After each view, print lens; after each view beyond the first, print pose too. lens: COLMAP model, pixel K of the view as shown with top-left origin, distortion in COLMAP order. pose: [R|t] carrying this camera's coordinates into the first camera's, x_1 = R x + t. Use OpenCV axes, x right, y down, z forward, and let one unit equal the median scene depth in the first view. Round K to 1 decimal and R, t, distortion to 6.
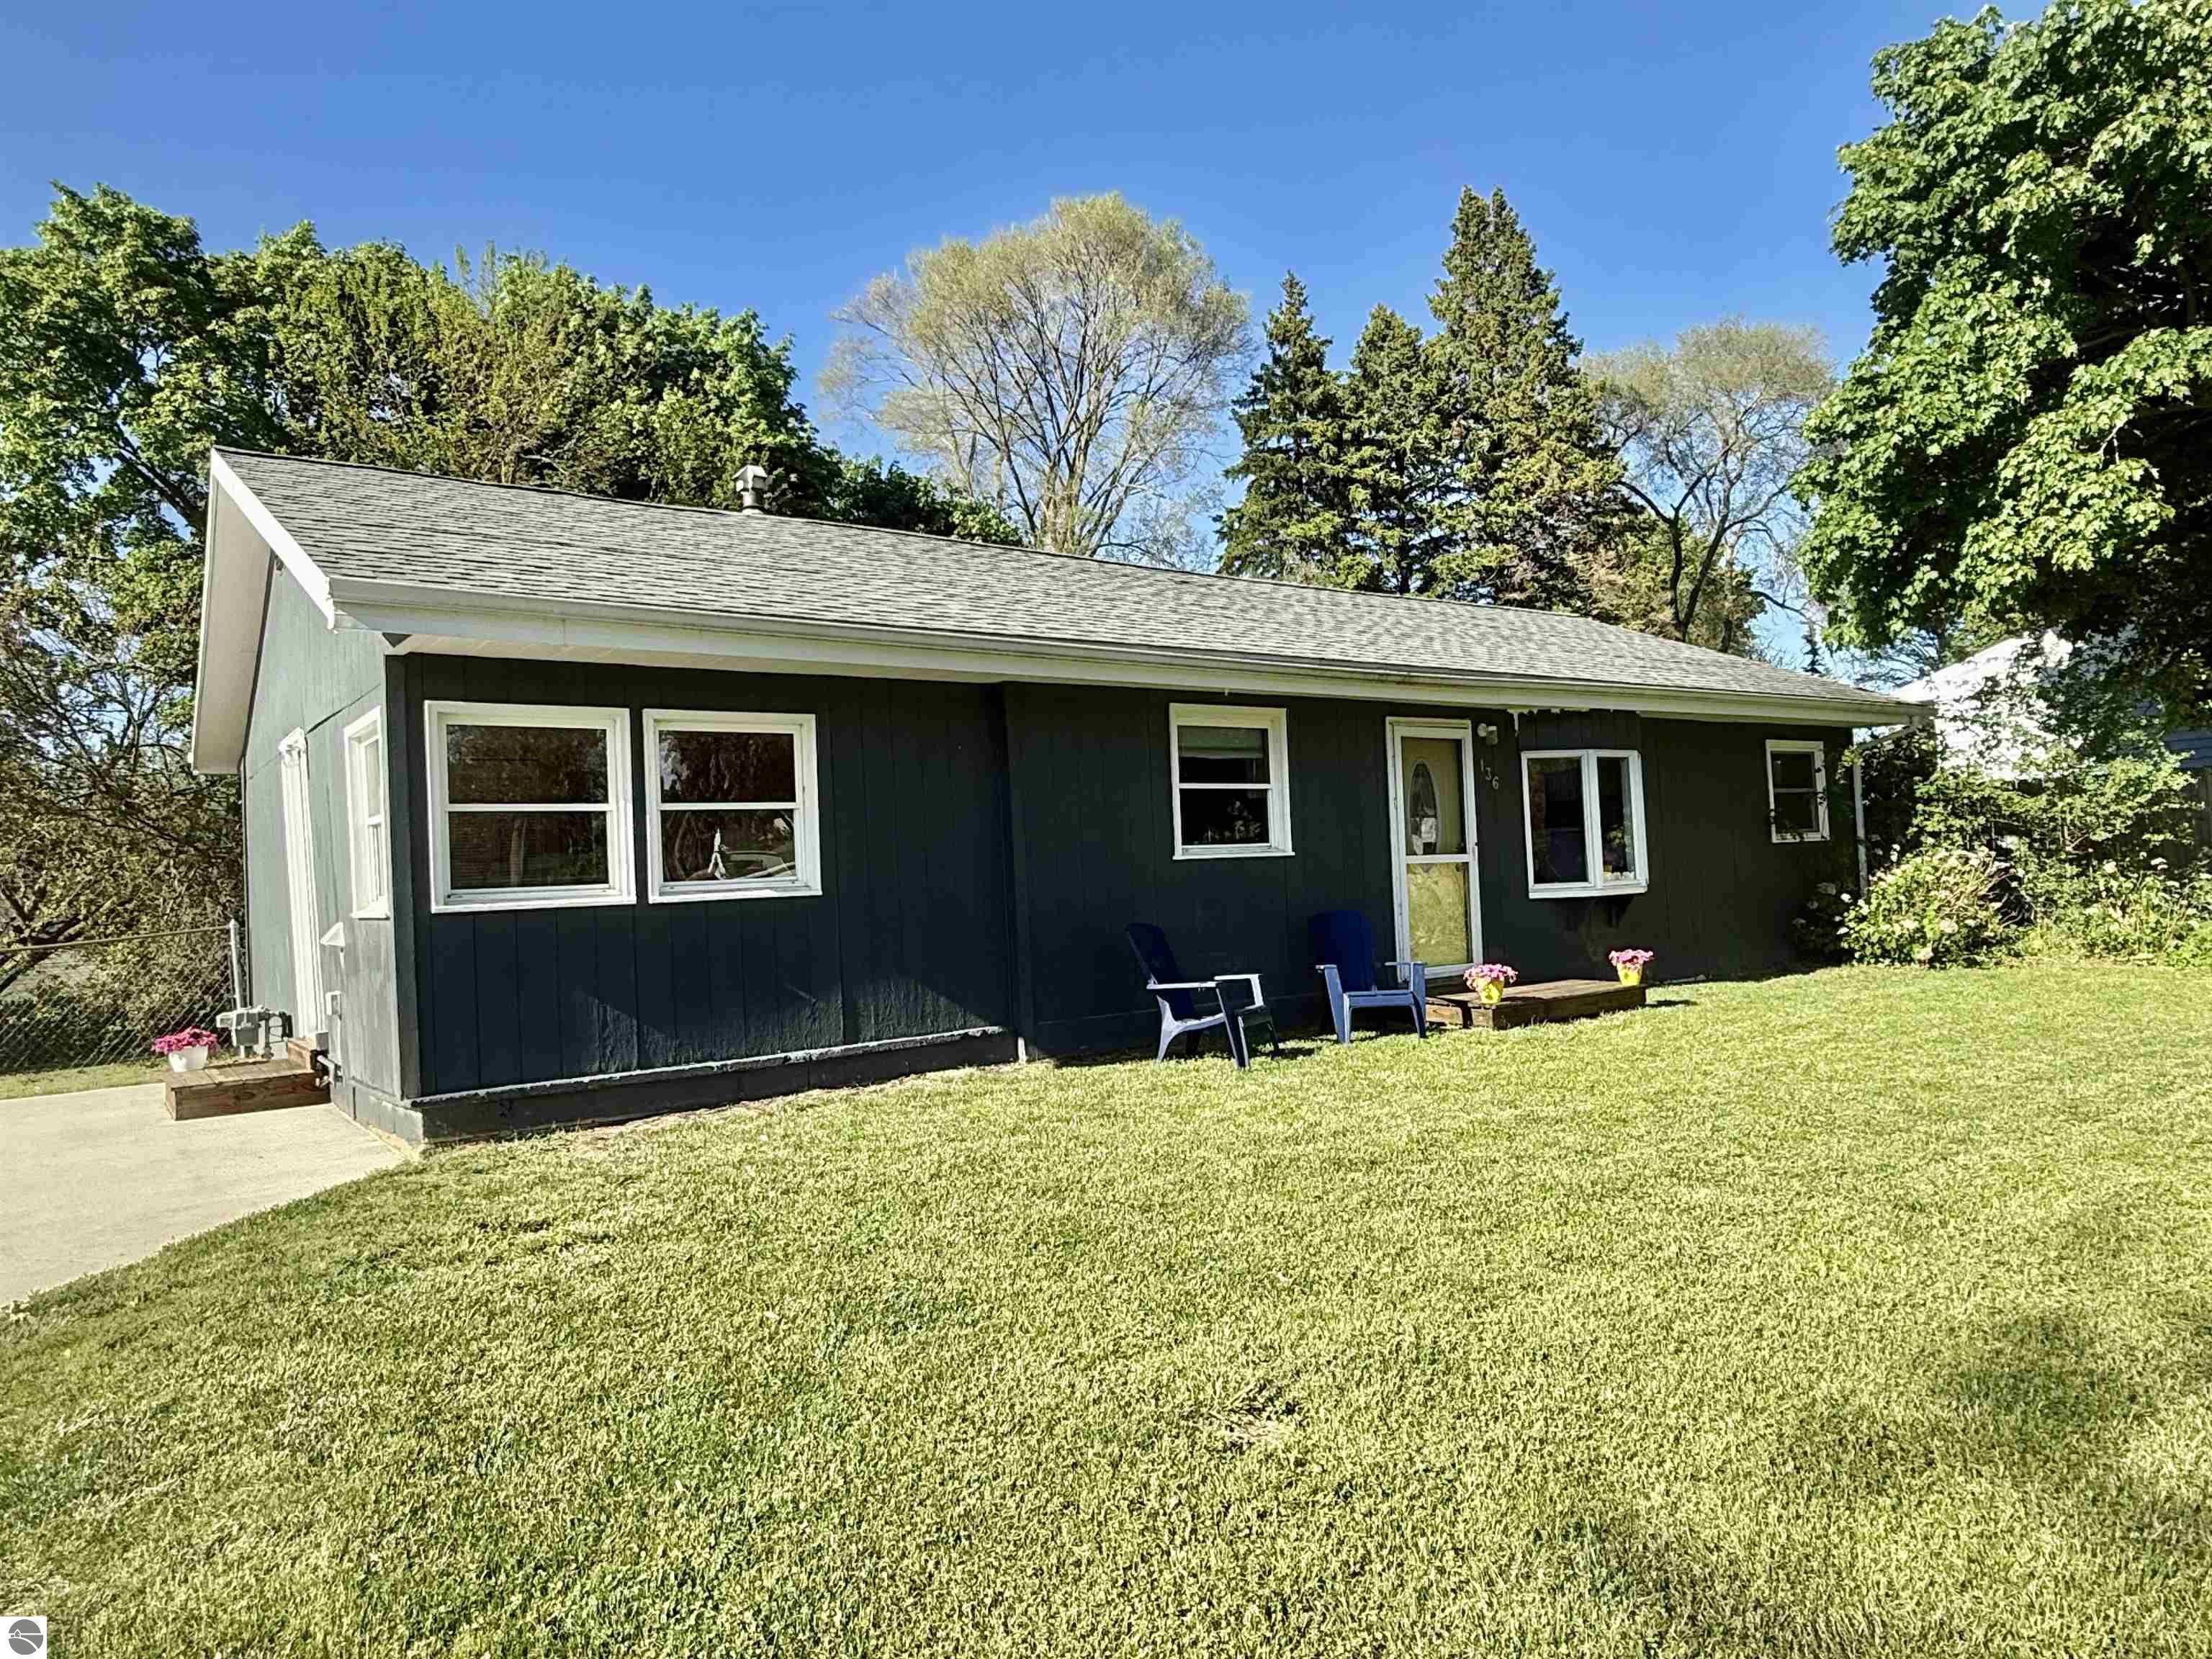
lens RADIAL K [[1400.9, 0, 1112.9], [0, 1400.9, 826.5], [0, 0, 1]] dist [0.002822, -0.008733]
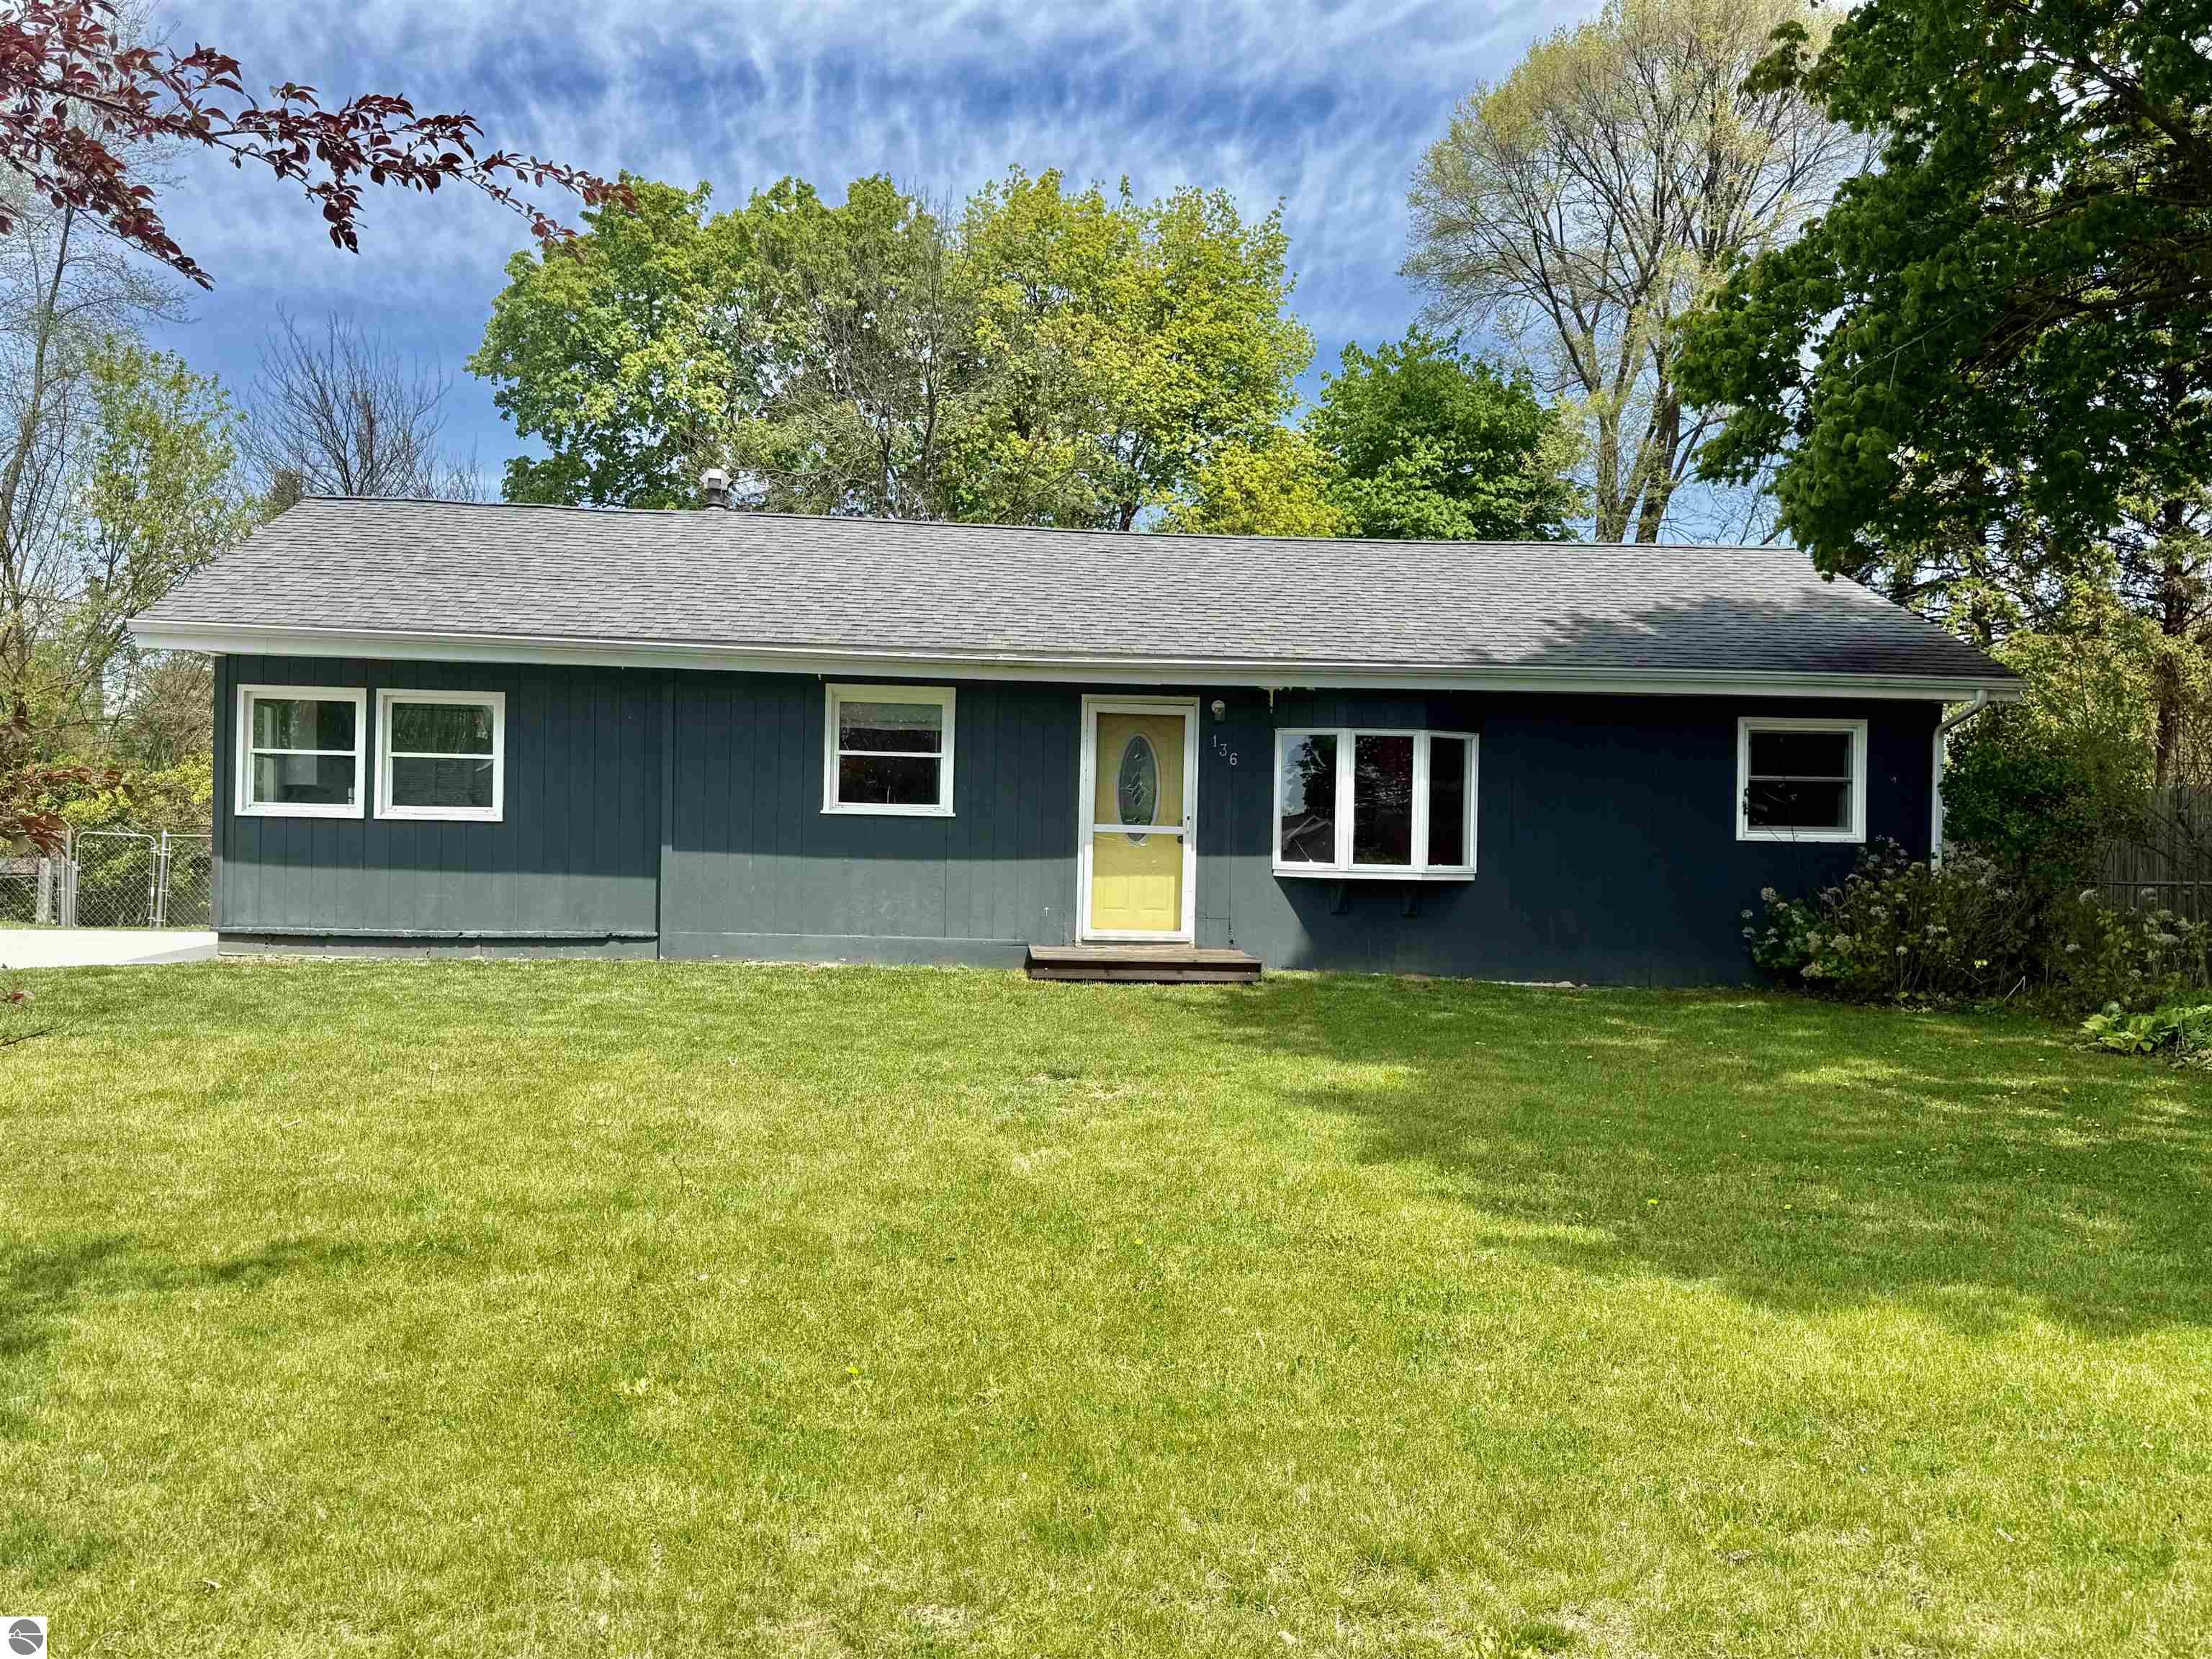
lens RADIAL K [[1908.0, 0, 1101.0], [0, 1908.0, 852.2], [0, 0, 1]] dist [0.105875, -0.148763]
pose [[0.849432, 0.062356, -0.524001, 0.931135], [-0.041108, 0.997795, 0.052100, -0.032296], [0.526094, -0.022715, 0.850123, -0.229403]]
